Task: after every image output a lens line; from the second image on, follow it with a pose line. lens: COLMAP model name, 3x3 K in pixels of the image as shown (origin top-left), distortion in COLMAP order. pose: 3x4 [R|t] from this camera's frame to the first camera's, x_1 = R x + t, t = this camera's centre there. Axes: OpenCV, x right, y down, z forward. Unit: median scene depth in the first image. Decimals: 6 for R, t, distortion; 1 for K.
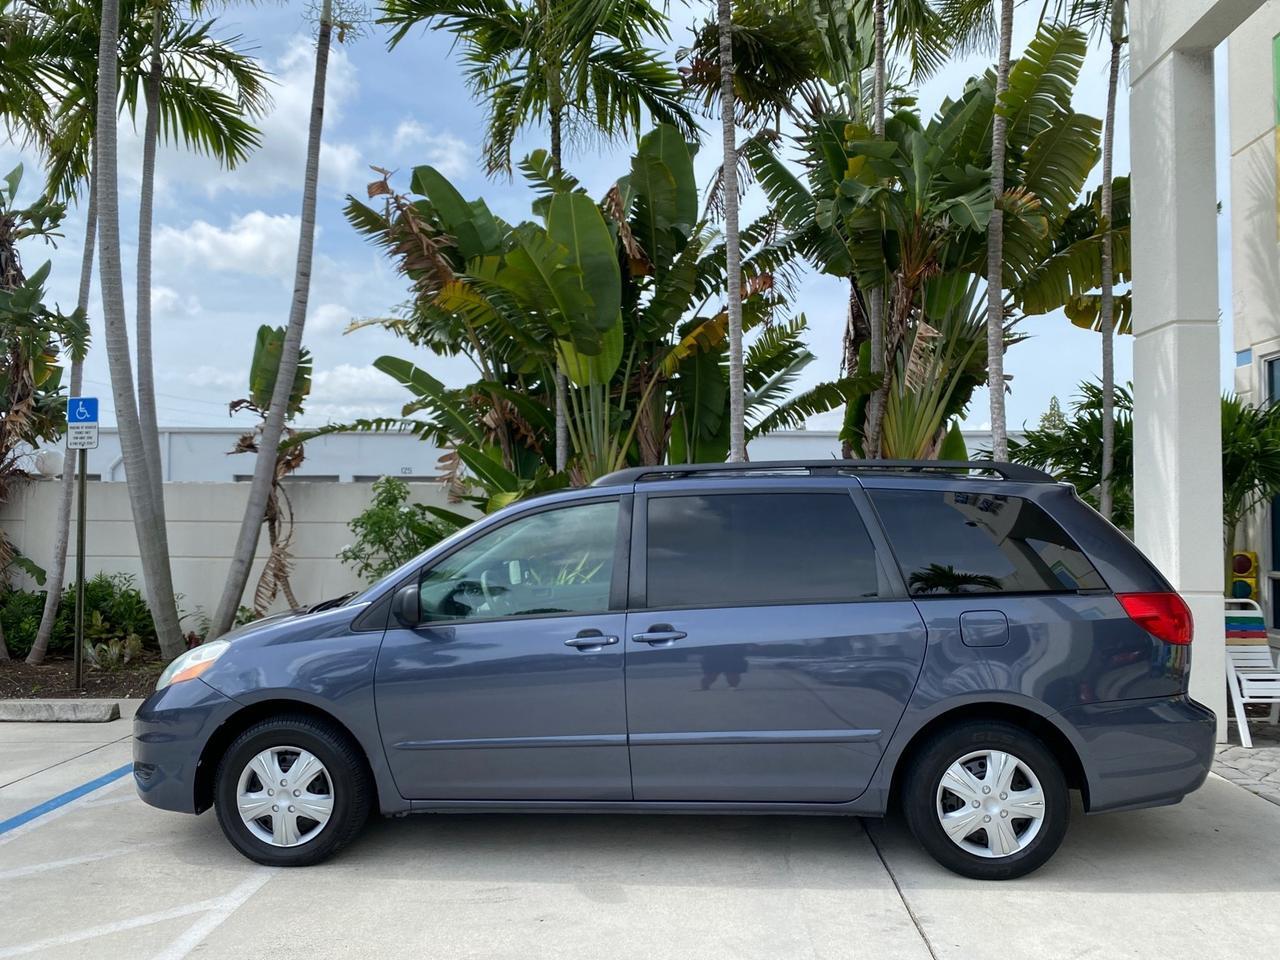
lens RADIAL K [[974.7, 0, 647.3], [0, 974.7, 482.1], [0, 0, 1]] dist [0.018850, -0.008578]
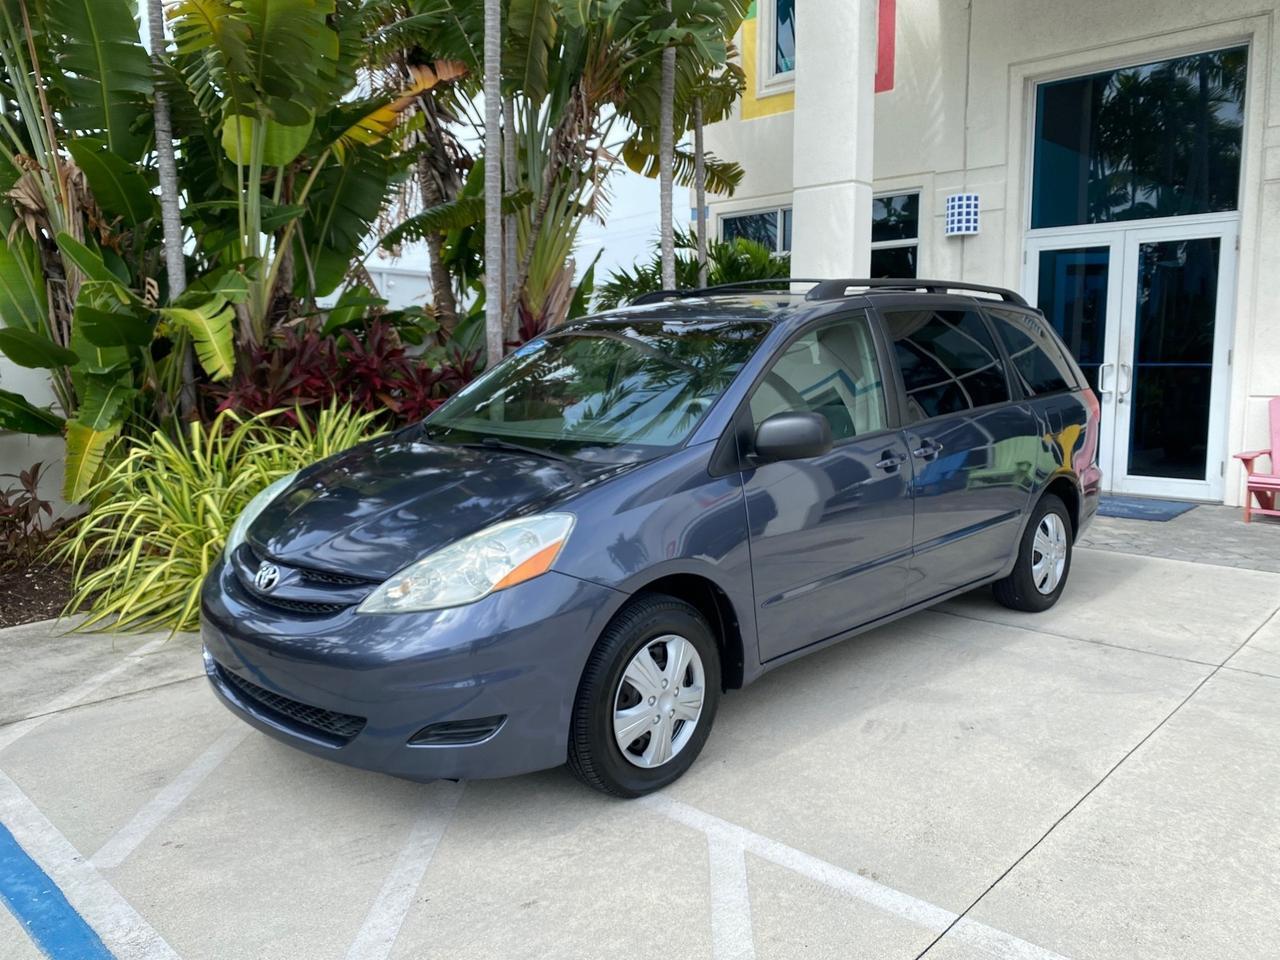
lens RADIAL K [[974.7, 0, 629.3], [0, 974.7, 481.6], [0, 0, 1]] dist [0.018850, -0.008578]
pose [[0.658229, -0.105082, 0.745448, -0.480992], [-0.018705, 0.987621, 0.155737, 0.019427], [-0.752586, -0.116455, 0.648115, 0.286186]]
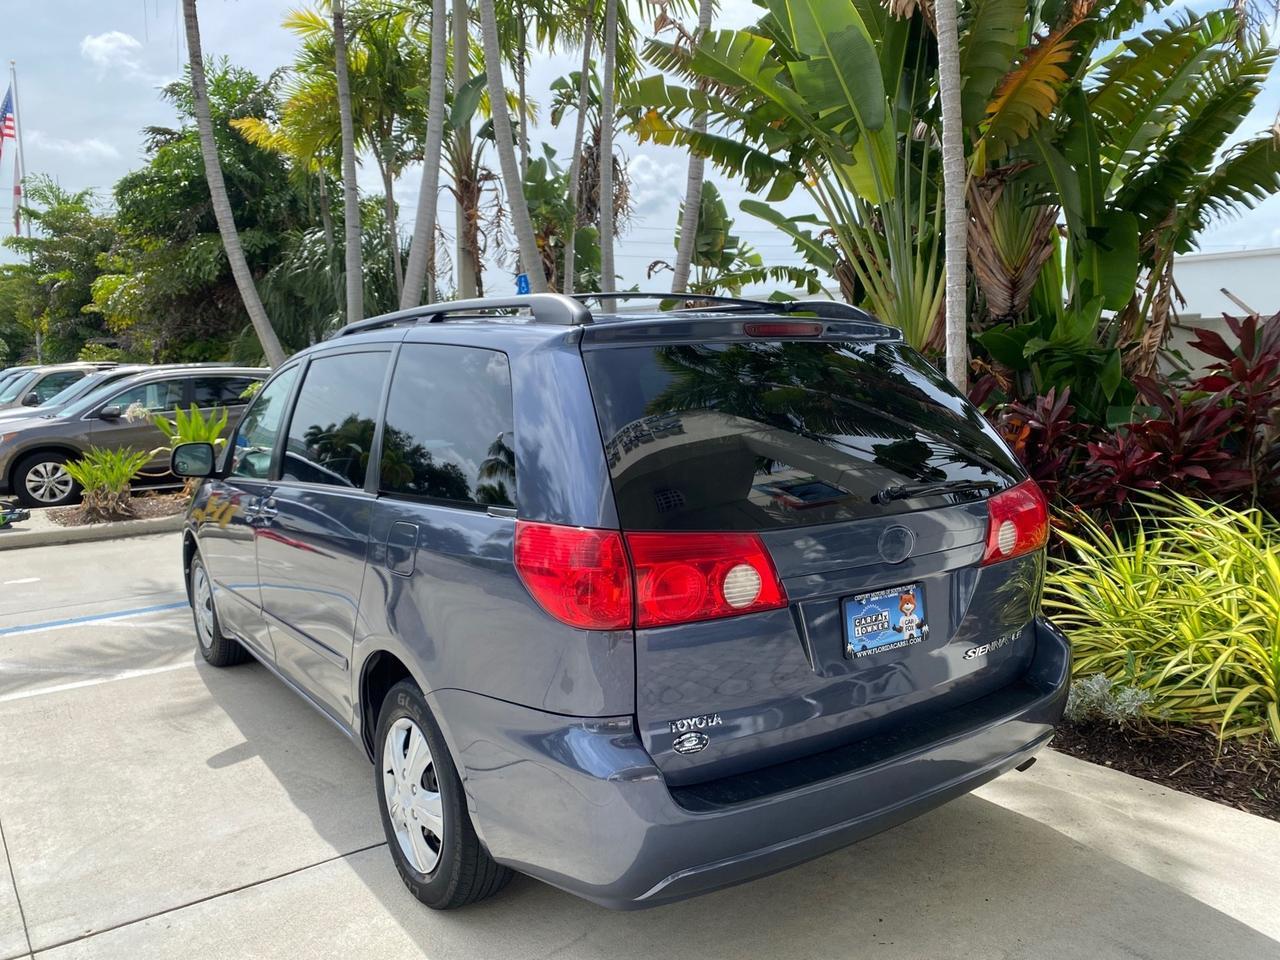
lens RADIAL K [[986.0, 0, 639.1], [0, 986.0, 481.6], [0, 0, 1]] dist [-0.001821, 0.003469]
pose [[0.634092, 0.080615, -0.769044, 0.477073], [0.037237, 0.990213, 0.134502, 0.009128], [0.772360, -0.113924, 0.624885, 0.347787]]
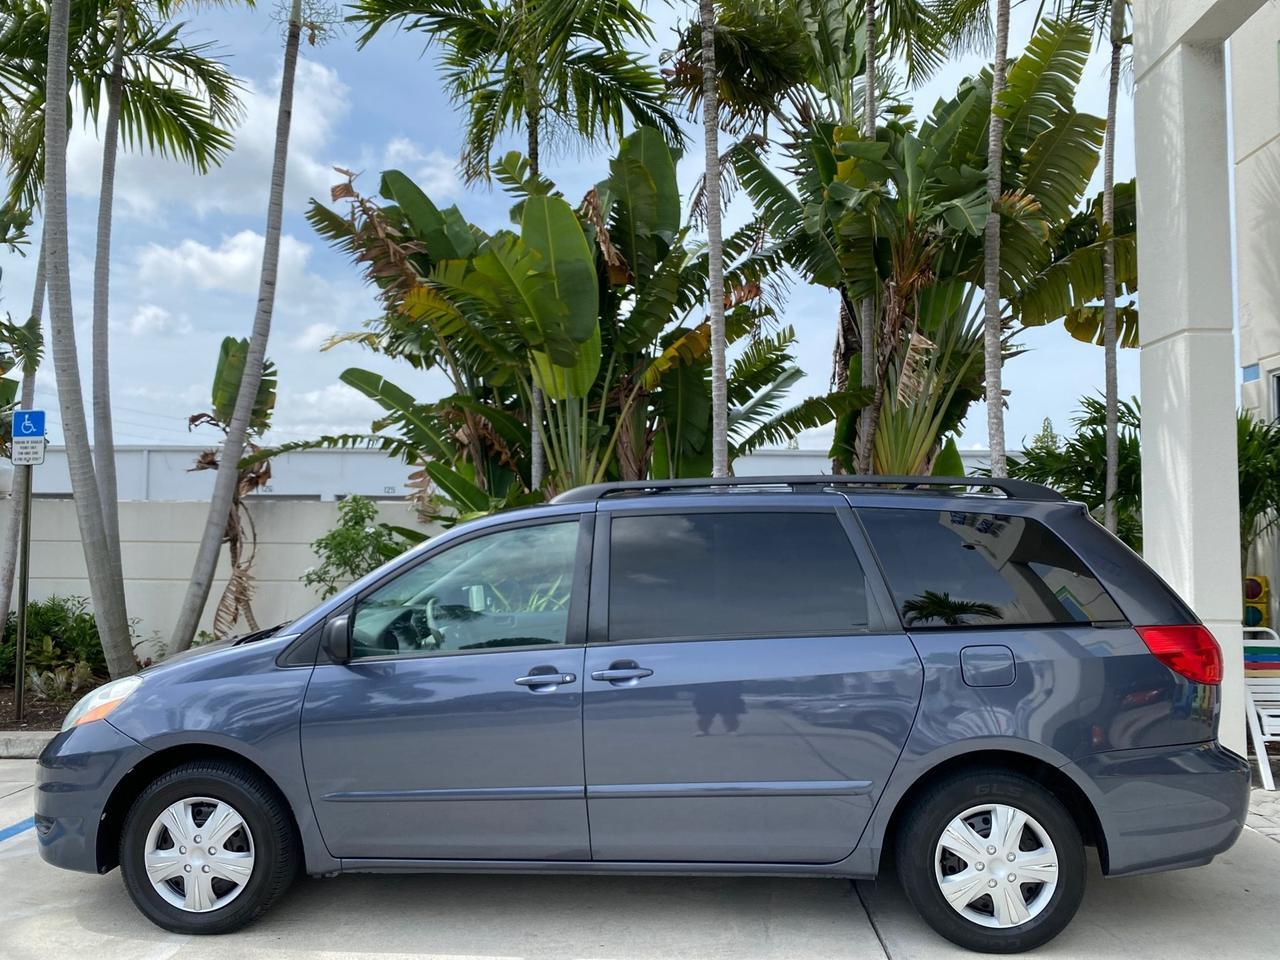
lens RADIAL K [[974.7, 0, 643.4], [0, 974.7, 484.8], [0, 0, 1]] dist [0.018850, -0.008578]
pose [[0.999993, 0.001974, 0.003107, 0.014513], [-0.001917, 0.999834, -0.018142, 0.001279], [-0.003143, 0.018136, 0.999831, 0.055423]]
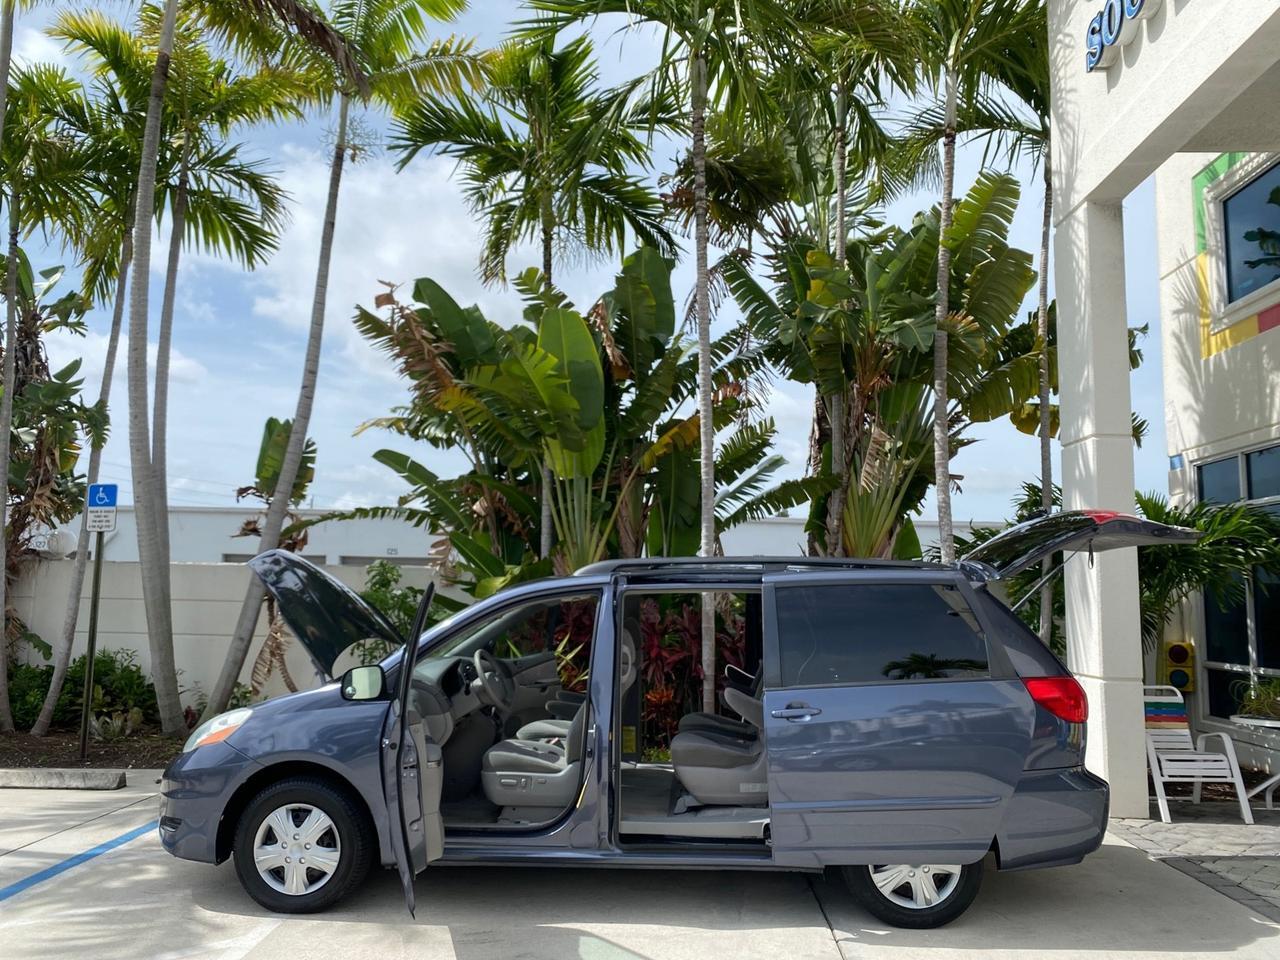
lens RADIAL K [[974.7, 0, 642.7], [0, 974.7, 483.5], [0, 0, 1]] dist [0.018850, -0.008578]
pose [[0.999810, 0.015056, 0.012417, 0.004917], [-0.013987, 0.996523, -0.082138, -0.006768], [-0.013611, 0.081949, 0.996544, -0.087075]]
